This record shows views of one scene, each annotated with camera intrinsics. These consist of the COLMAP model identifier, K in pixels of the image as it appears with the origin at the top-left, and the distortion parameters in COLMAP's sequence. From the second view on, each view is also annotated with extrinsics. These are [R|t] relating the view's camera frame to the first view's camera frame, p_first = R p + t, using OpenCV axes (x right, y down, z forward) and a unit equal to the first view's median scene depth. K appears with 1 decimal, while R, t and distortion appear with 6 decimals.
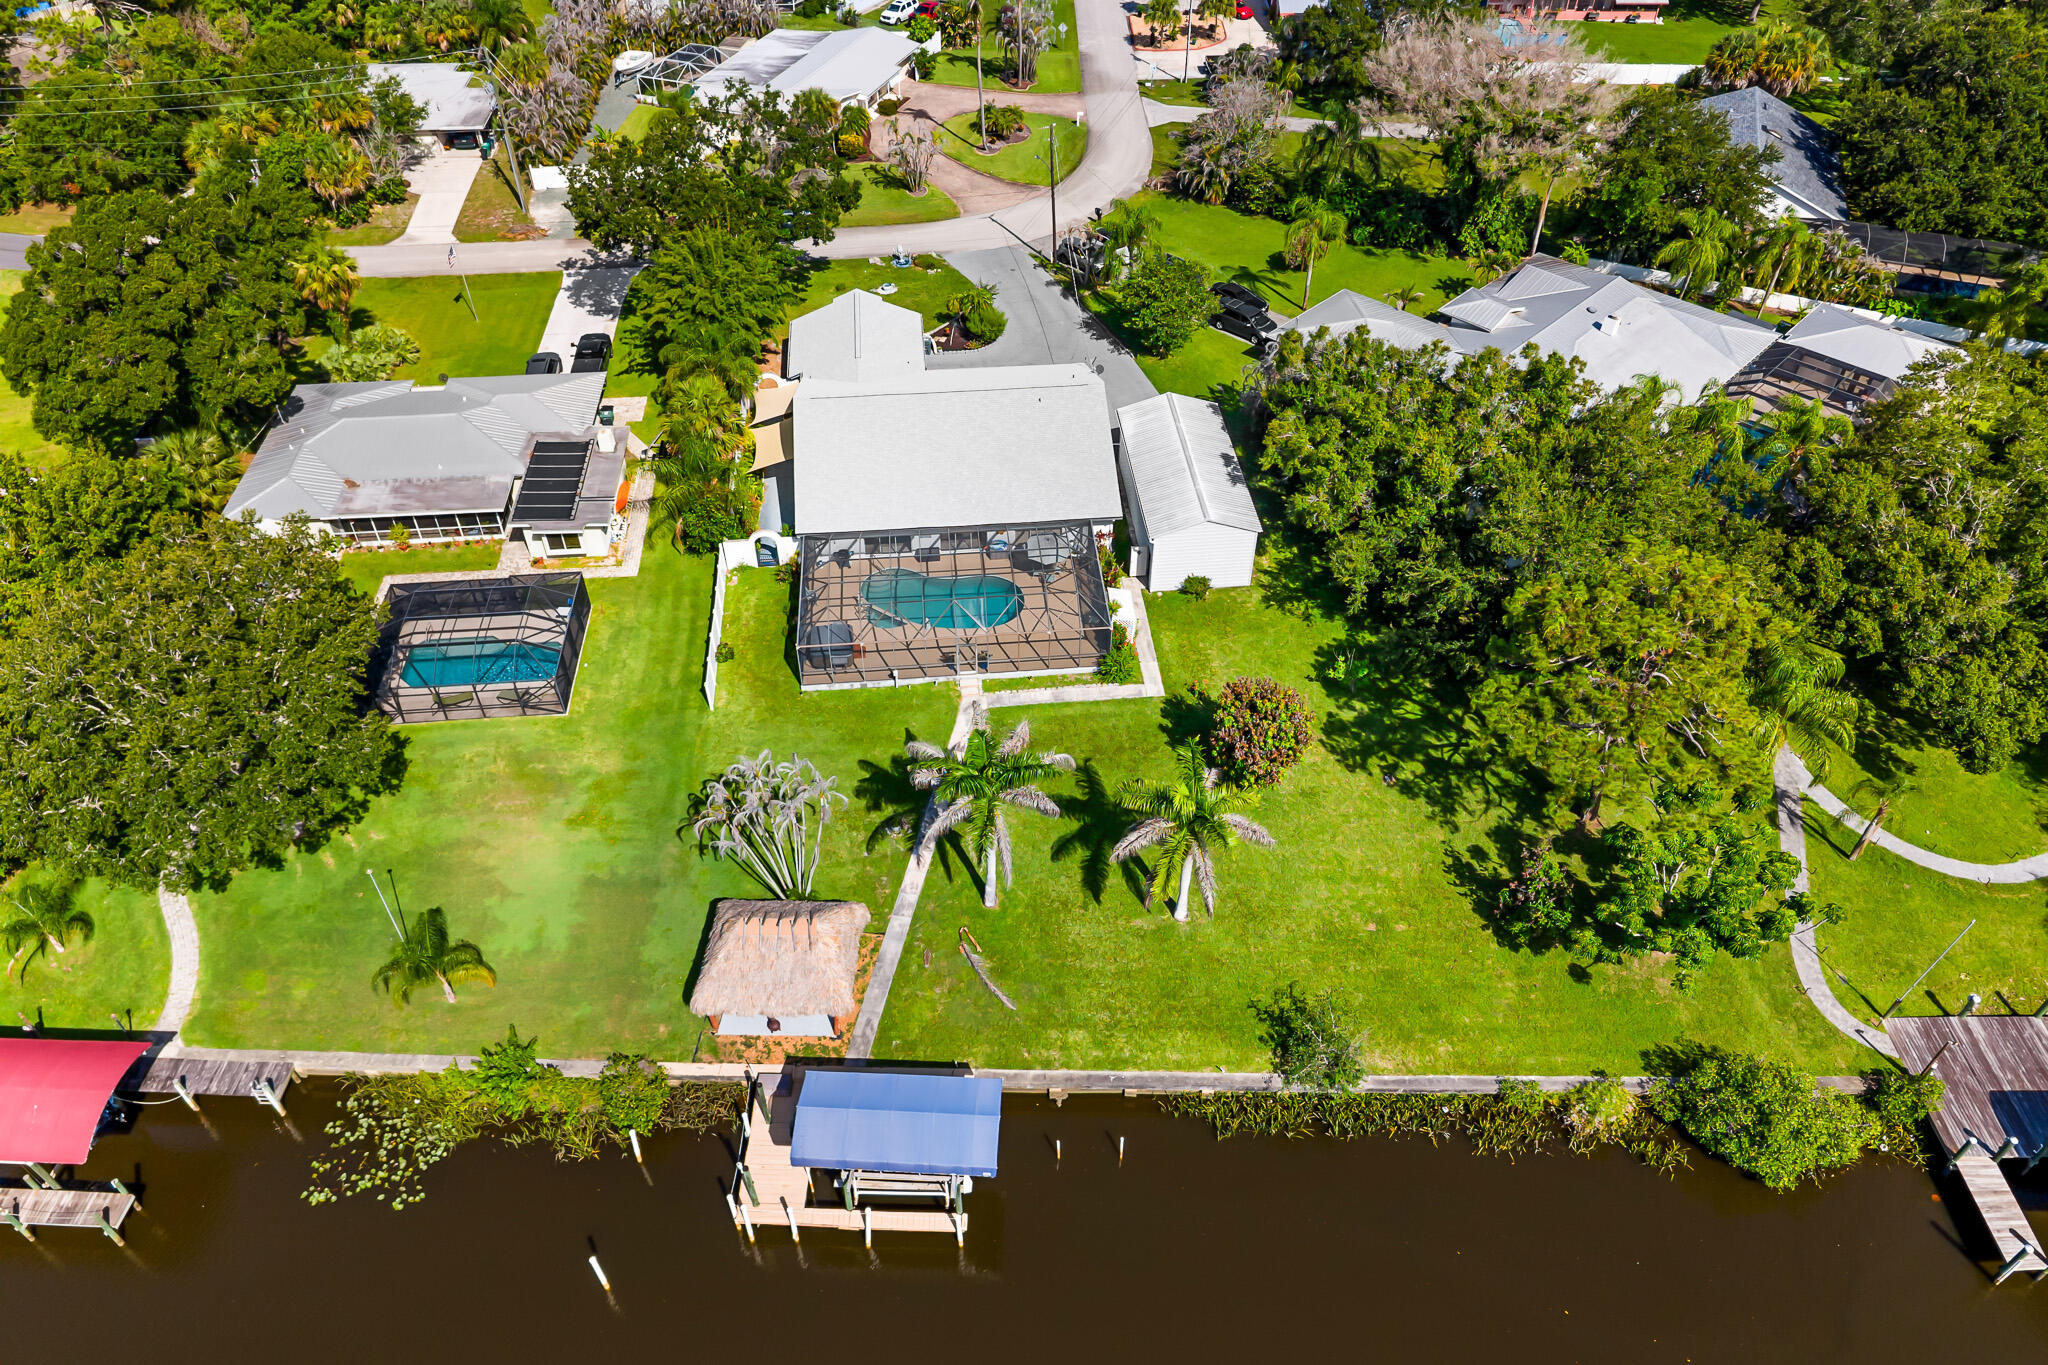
lens RADIAL K [[1374.6, 0, 1024.3], [0, 1374.6, 664.8], [0, 0, 1]] dist [0.004935, -0.005711]
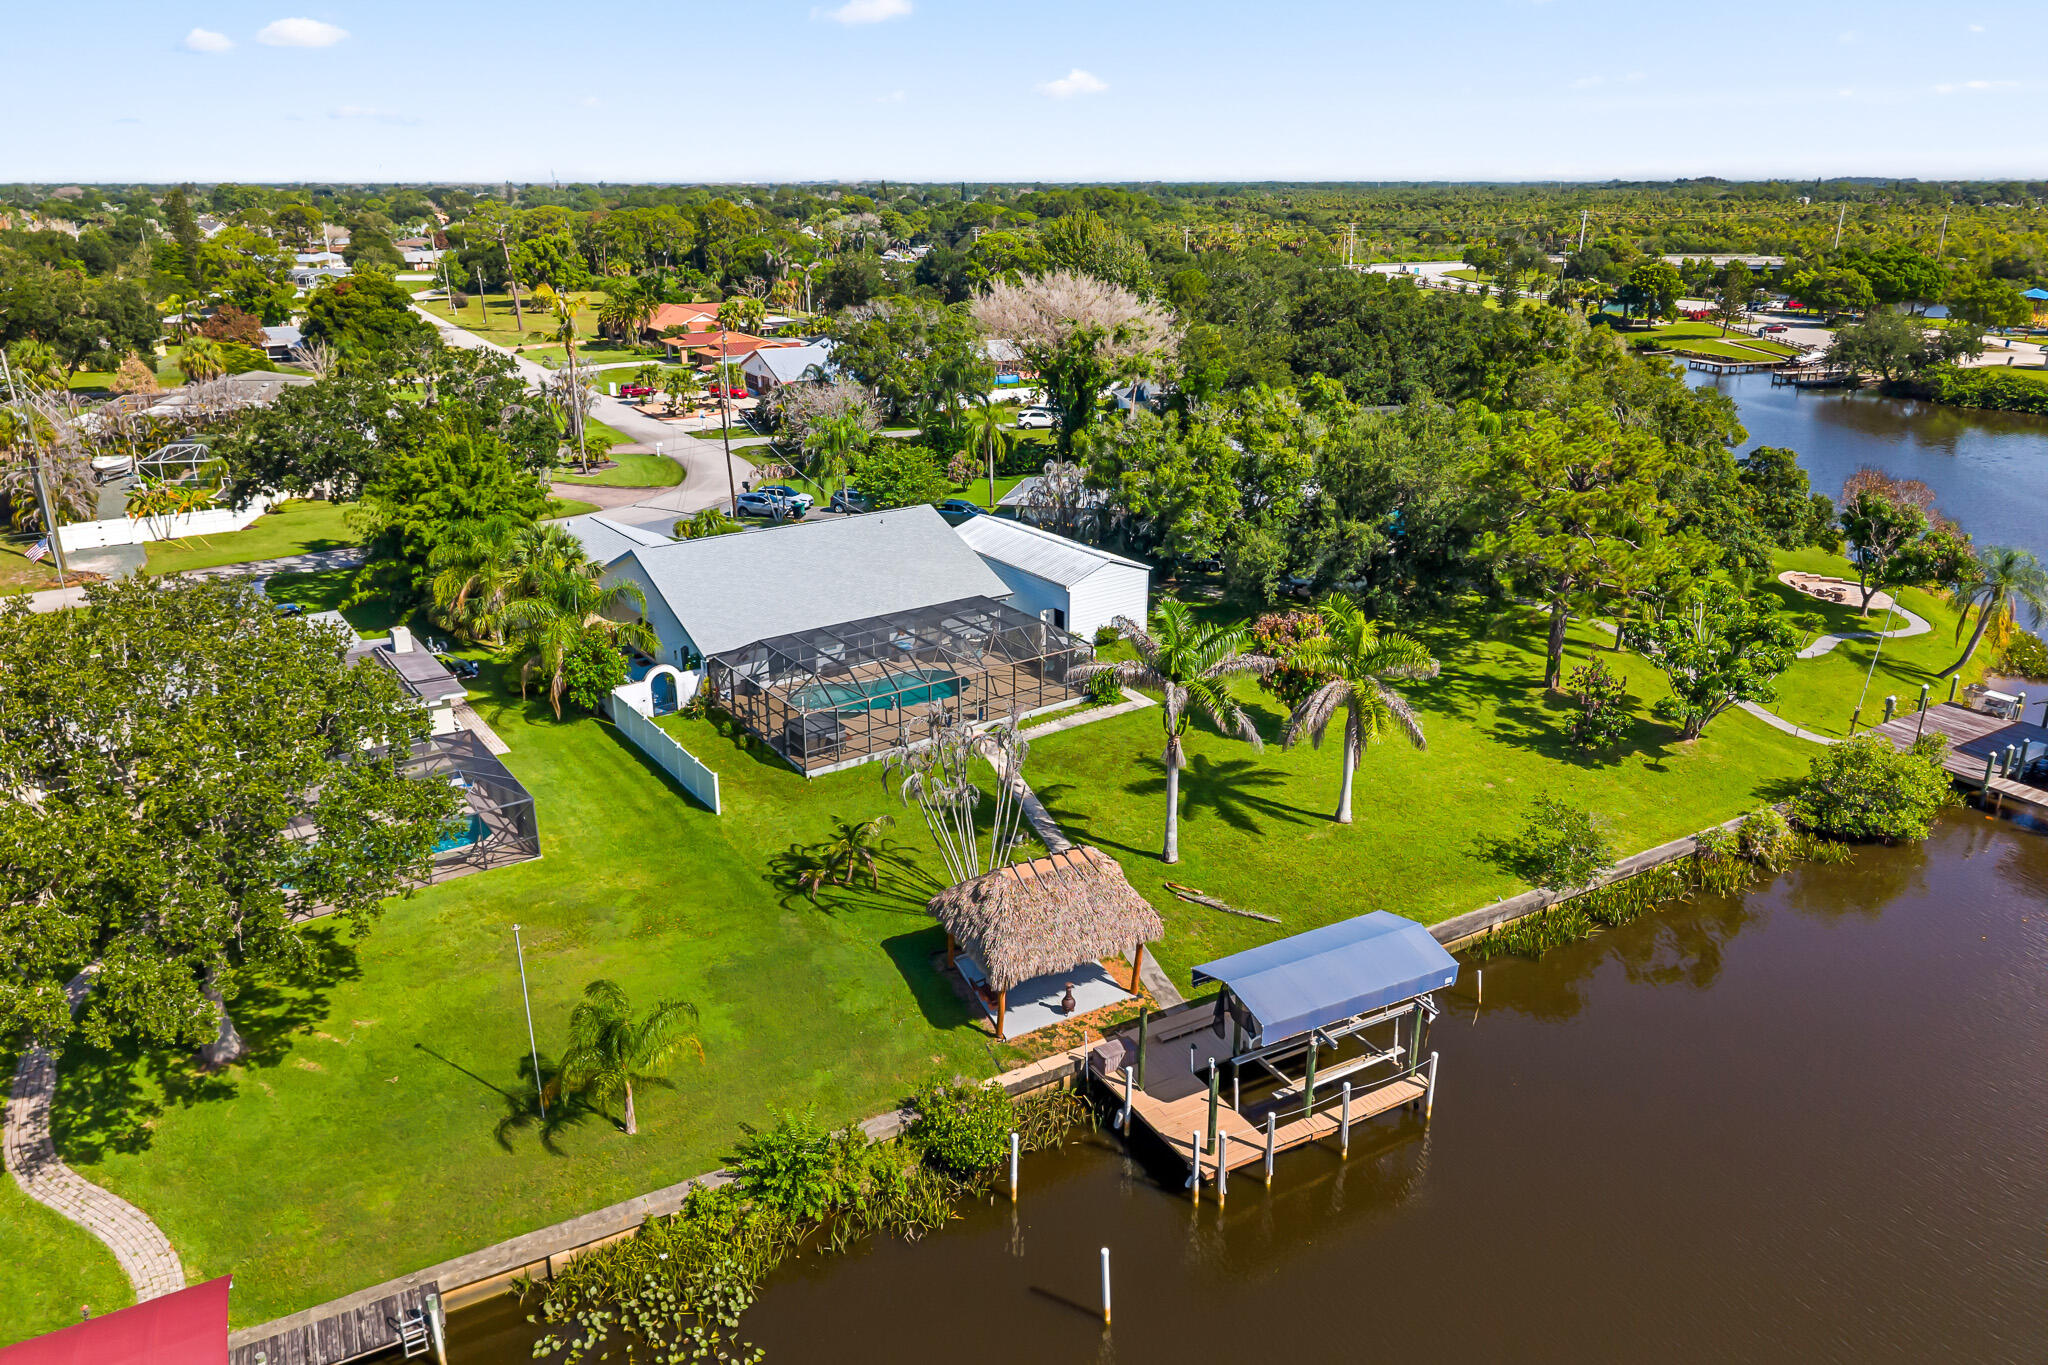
lens RADIAL K [[1345.8, 0, 1023.1], [0, 1345.8, 716.7], [0, 0, 1]] dist [0.021777, -0.027105]
pose [[0.859296, -0.190751, 0.474579, -0.424722], [0.344816, 0.901348, -0.262056, 0.242423], [-0.377774, 0.388826, 0.840299, 0.235289]]
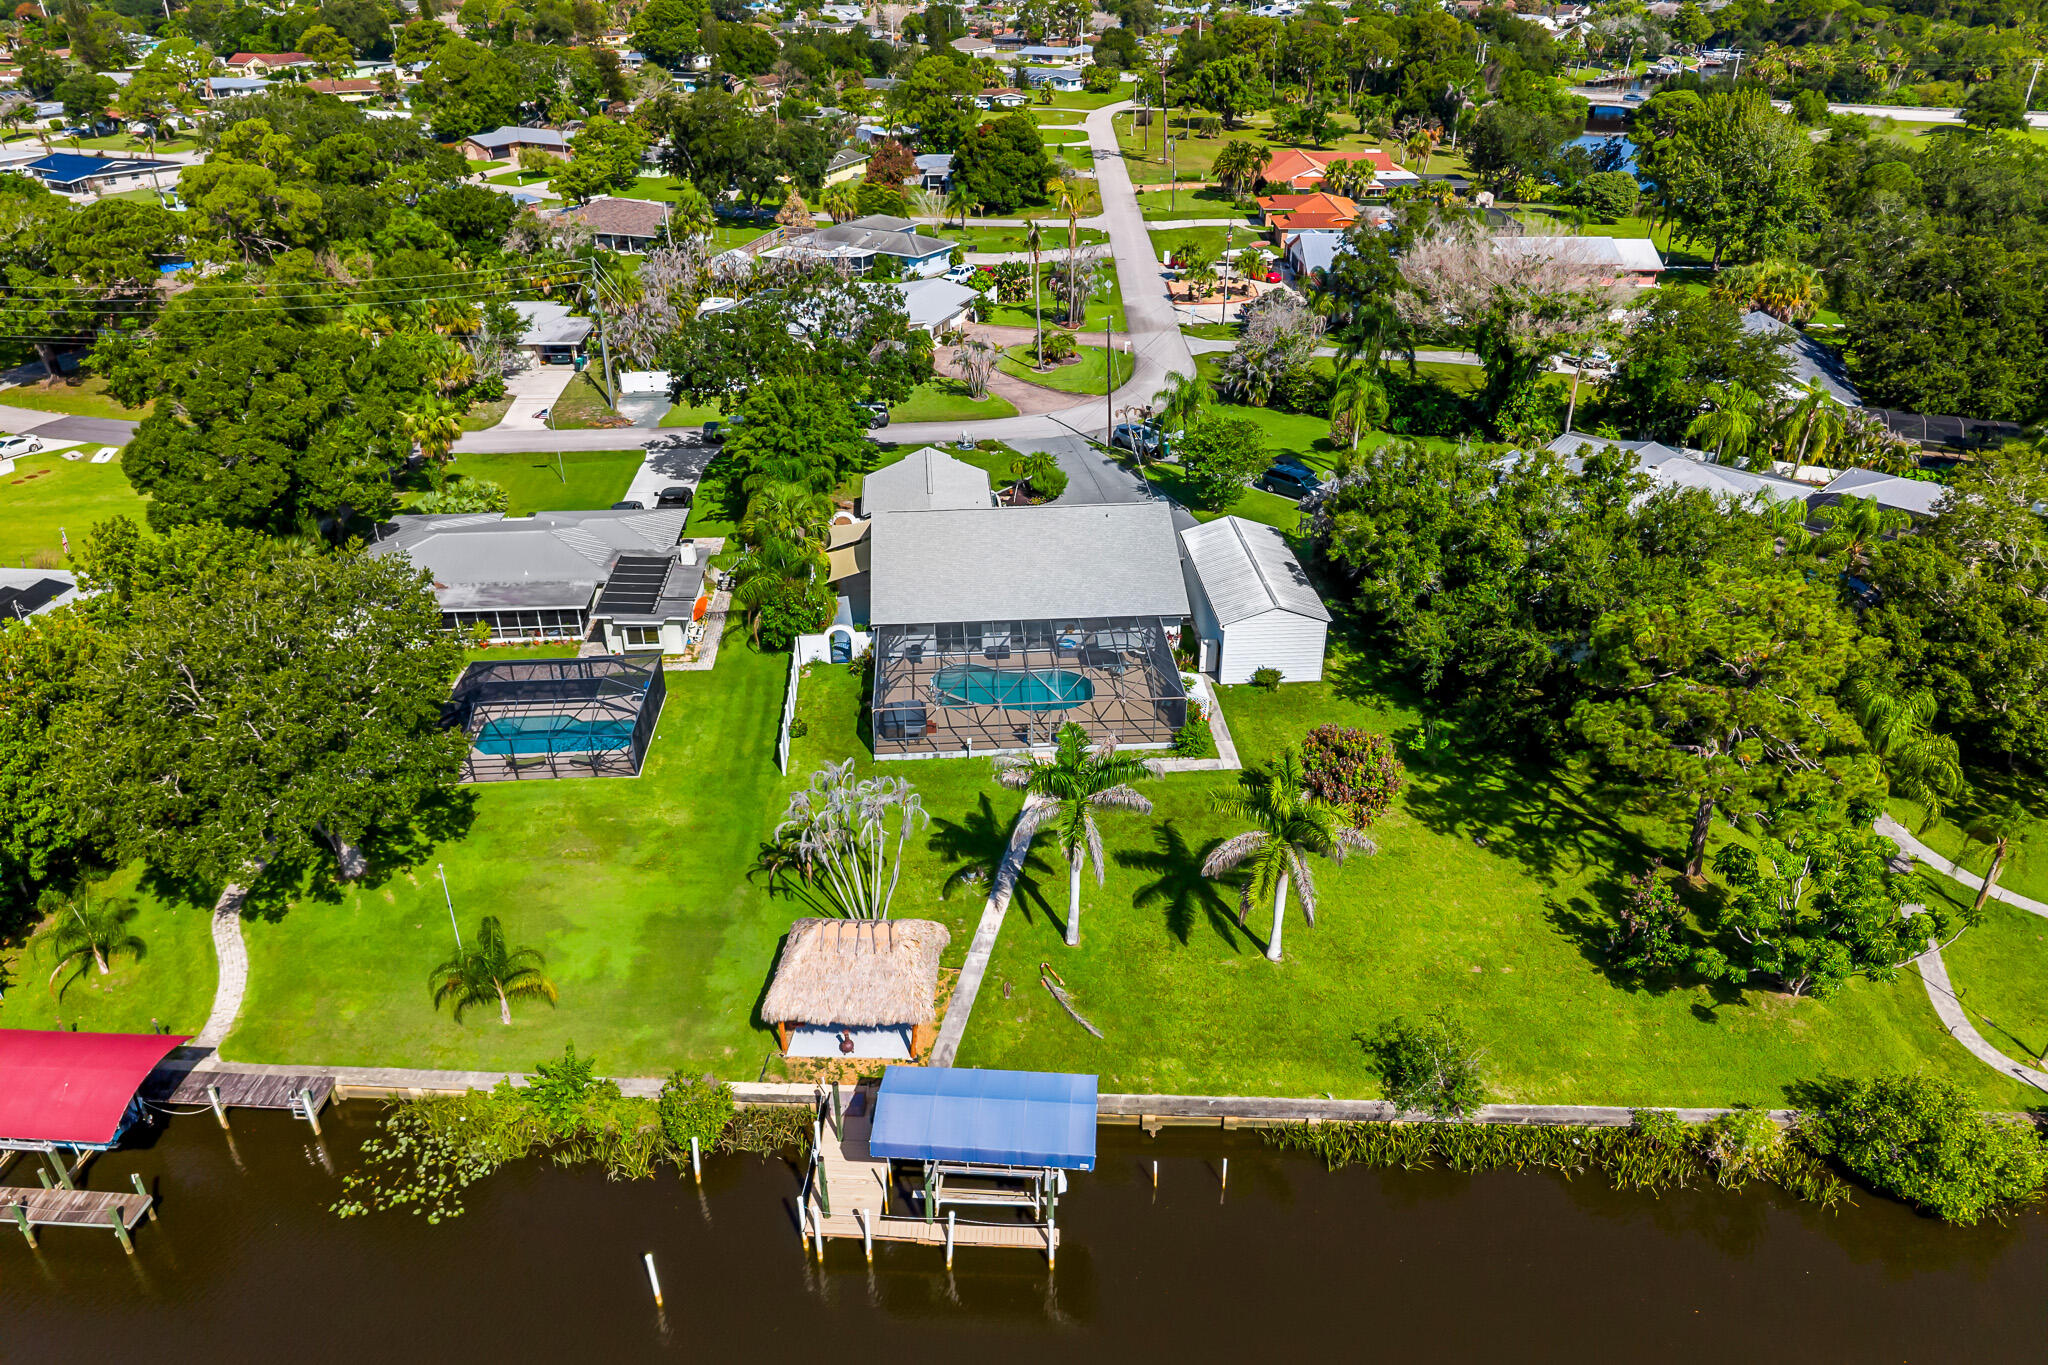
lens RADIAL K [[1374.6, 0, 1024.3], [0, 1374.6, 664.8], [0, 0, 1]] dist [0.004935, -0.005711]
pose [[0.999838, 0.007499, -0.016344, -0.037680], [-0.011195, 0.970847, -0.239439, 0.184077], [0.014072, 0.239584, 0.970774, 0.022284]]
